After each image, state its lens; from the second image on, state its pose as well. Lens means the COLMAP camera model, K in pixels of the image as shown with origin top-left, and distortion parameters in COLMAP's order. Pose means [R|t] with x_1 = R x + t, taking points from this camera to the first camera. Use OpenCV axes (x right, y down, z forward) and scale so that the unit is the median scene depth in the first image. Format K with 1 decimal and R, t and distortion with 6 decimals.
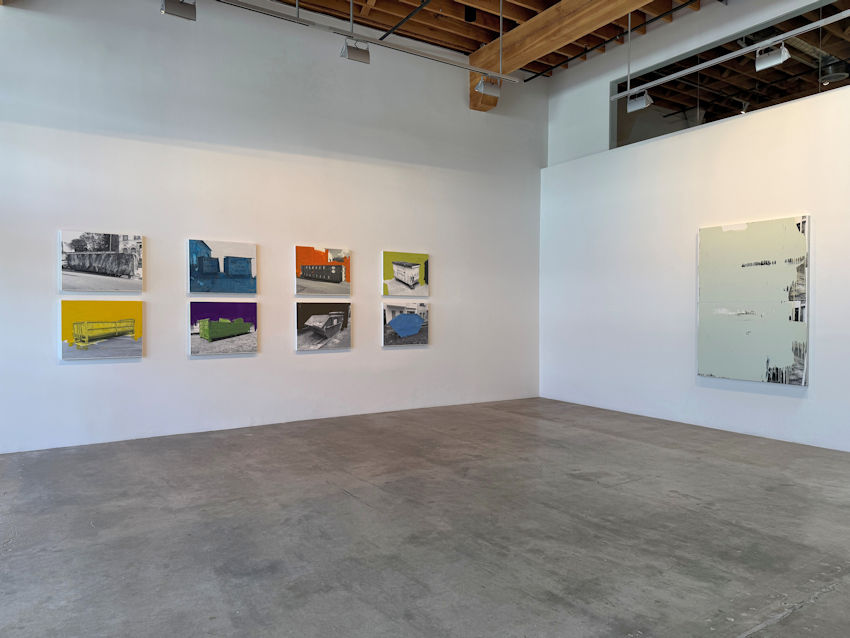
lens RADIAL K [[600.6, 0, 422.5], [0, 600.6, 321.7], [0, 0, 1]] dist [0.069625, -0.077373]
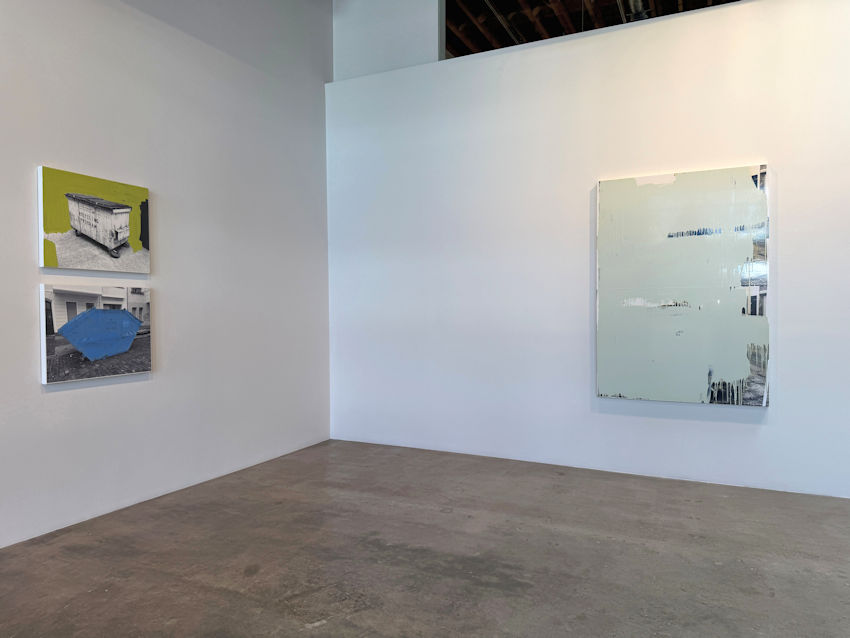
lens RADIAL K [[600.6, 0, 421.6], [0, 600.6, 320.1], [0, 0, 1]] dist [0.069625, -0.077373]
pose [[0.860286, -0.015011, 0.509591, -0.066397], [0.015695, 0.999872, 0.002956, -0.002938], [-0.509570, 0.005455, 0.860412, 0.567375]]
